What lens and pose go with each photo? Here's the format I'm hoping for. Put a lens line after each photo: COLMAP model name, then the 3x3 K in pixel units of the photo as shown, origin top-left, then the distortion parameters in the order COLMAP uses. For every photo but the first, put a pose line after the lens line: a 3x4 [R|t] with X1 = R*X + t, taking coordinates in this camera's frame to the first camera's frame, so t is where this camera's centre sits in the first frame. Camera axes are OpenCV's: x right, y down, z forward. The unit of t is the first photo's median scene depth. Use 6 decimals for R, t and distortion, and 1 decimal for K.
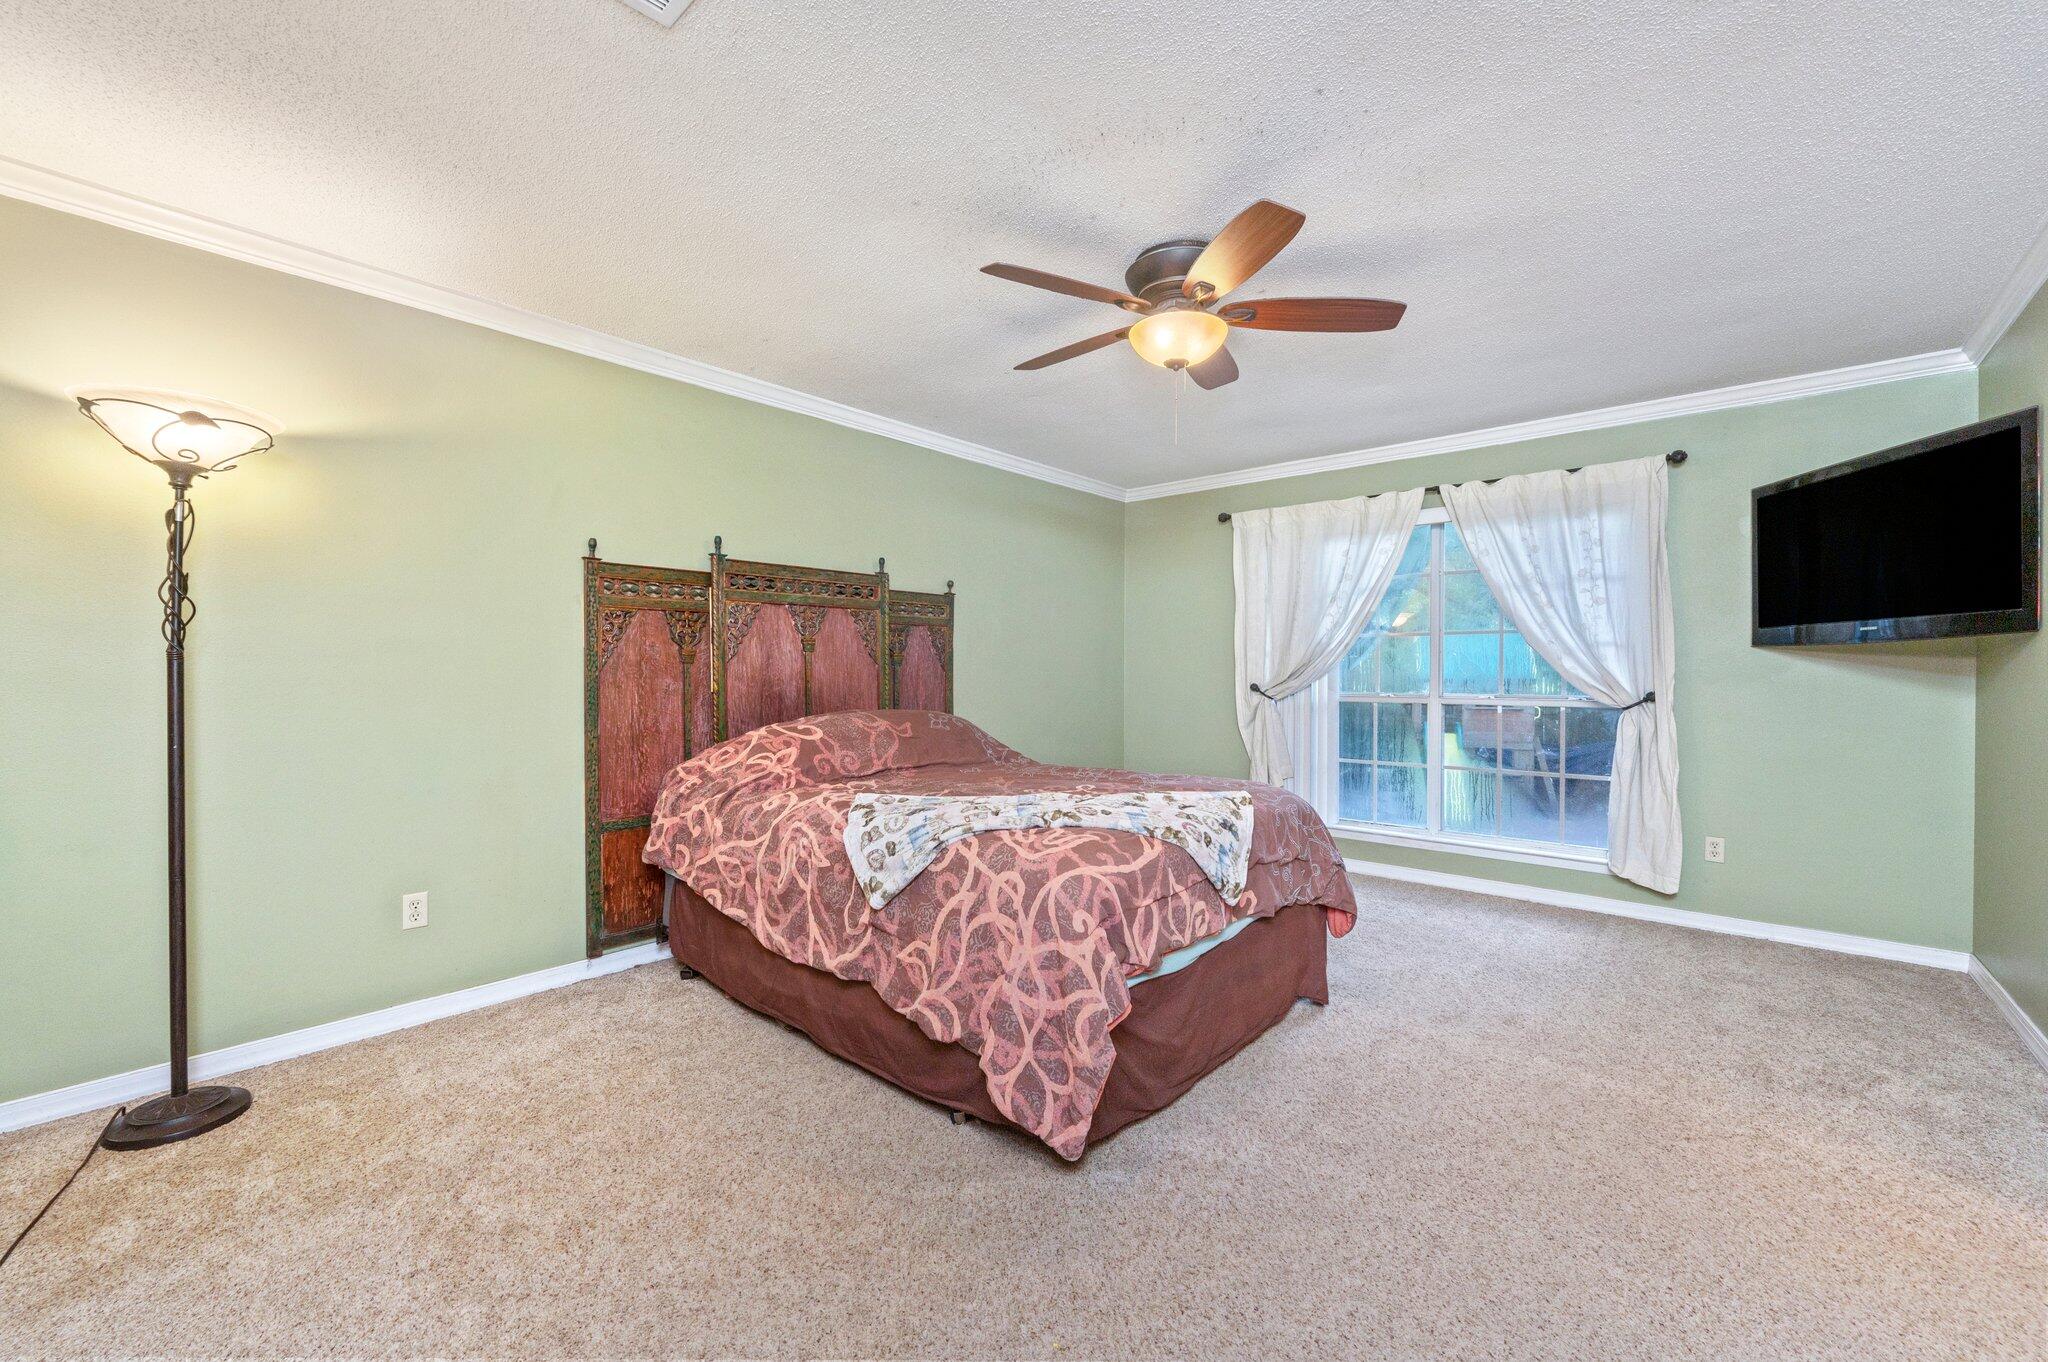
lens RADIAL K [[818.1, 0, 1023.6], [0, 818.1, 675.3], [0, 0, 1]] dist [-0.006812, 0.000755]
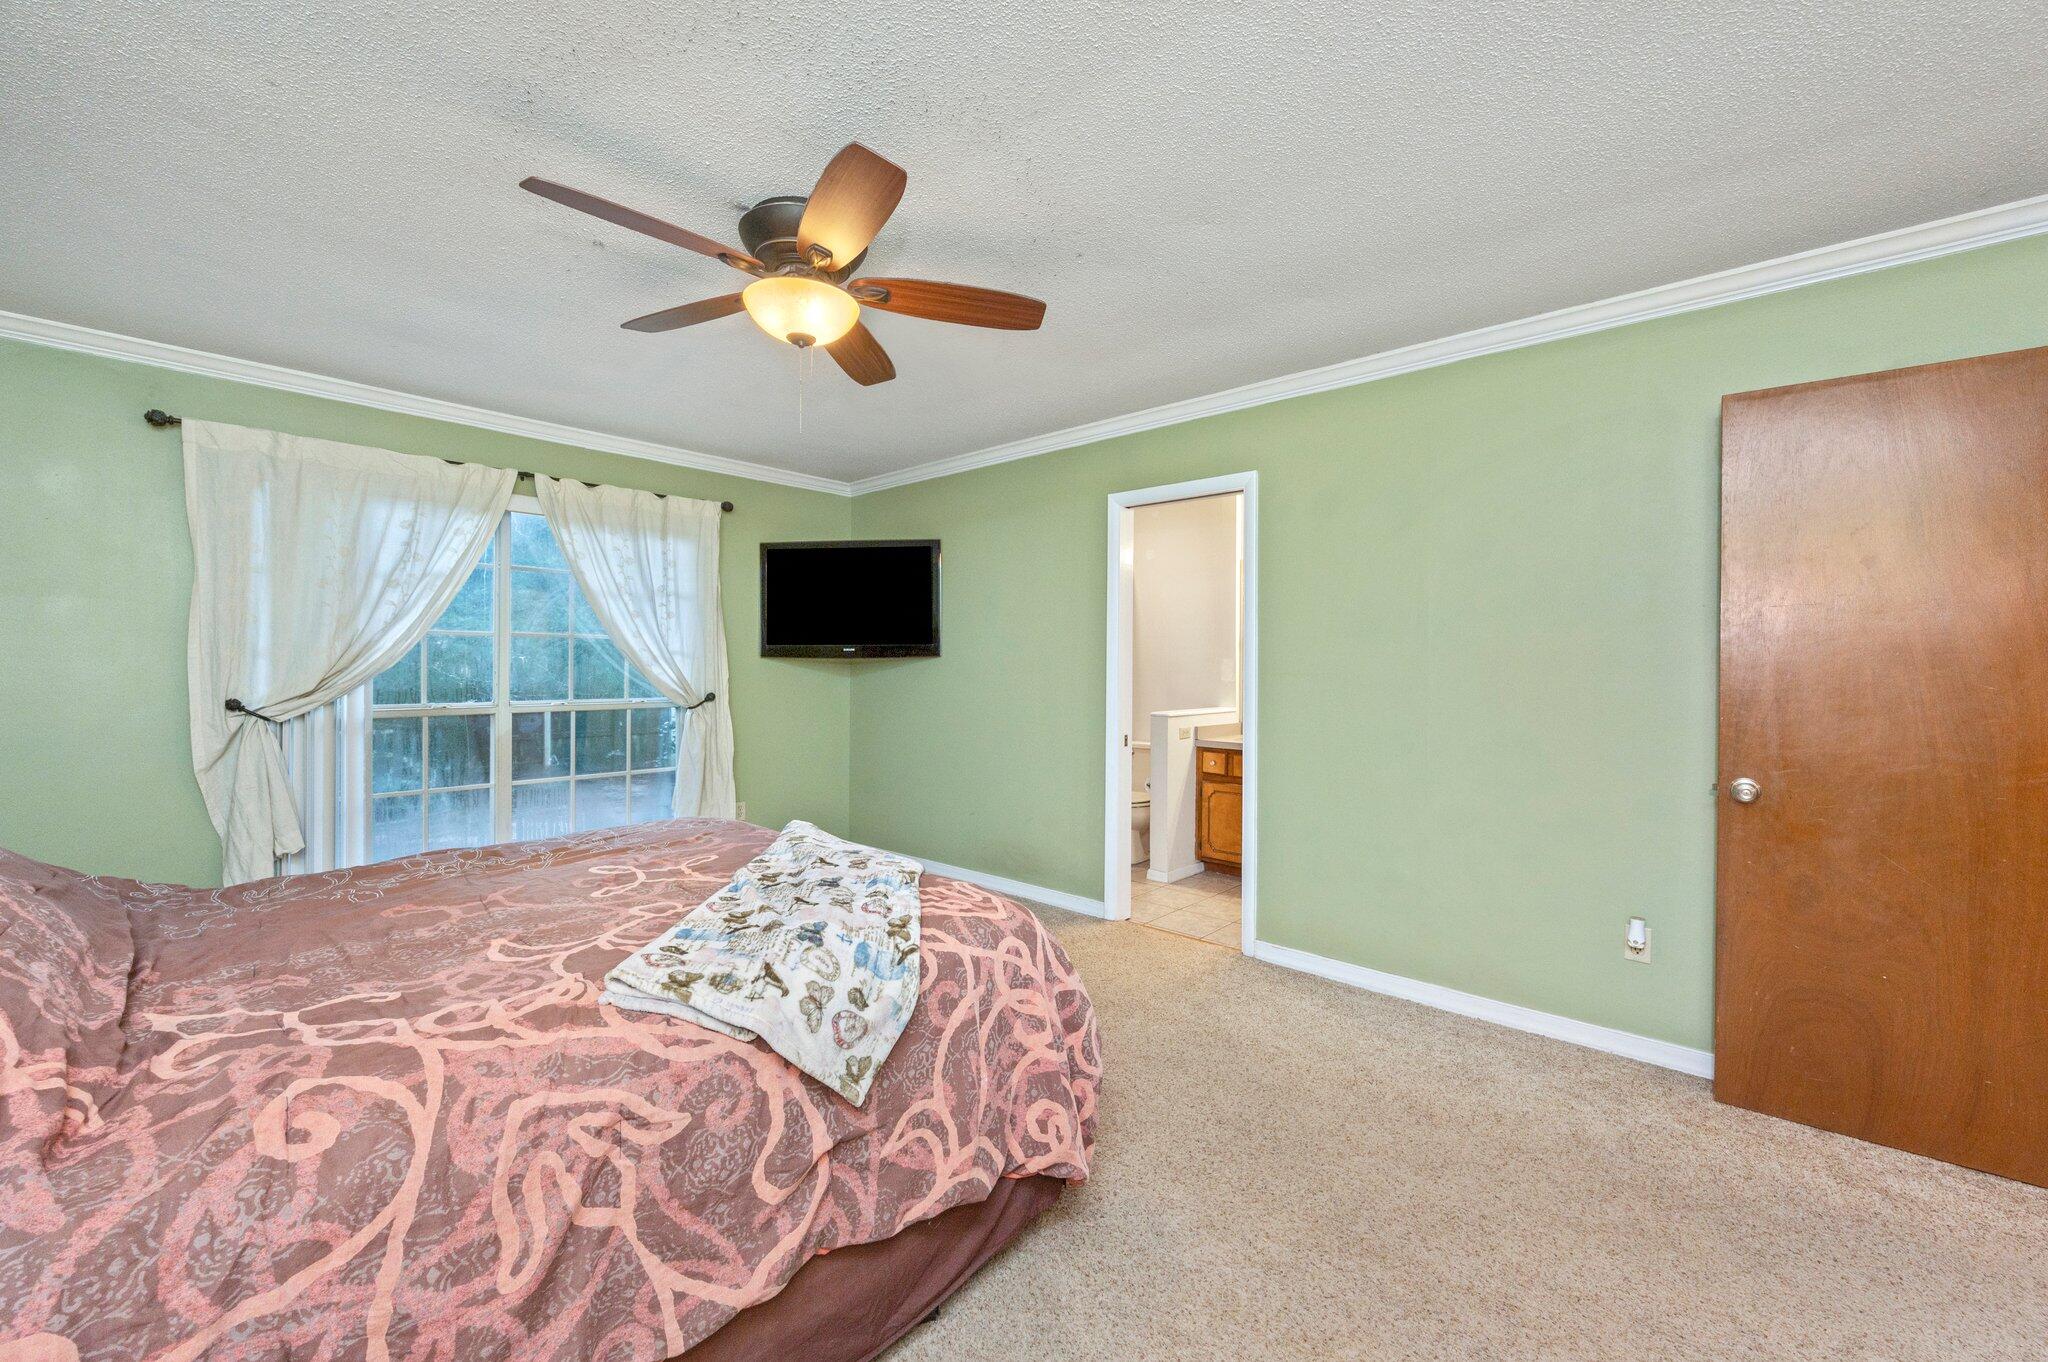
lens RADIAL K [[818.1, 0, 1026.6], [0, 818.1, 669.5], [0, 0, 1]] dist [-0.006812, 0.000755]
pose [[0.021729, -0.007292, 0.999737, -0.472585], [-0.002293, 0.999970, 0.007344, -0.026252], [-0.999761, -0.002452, 0.021712, 0.521796]]
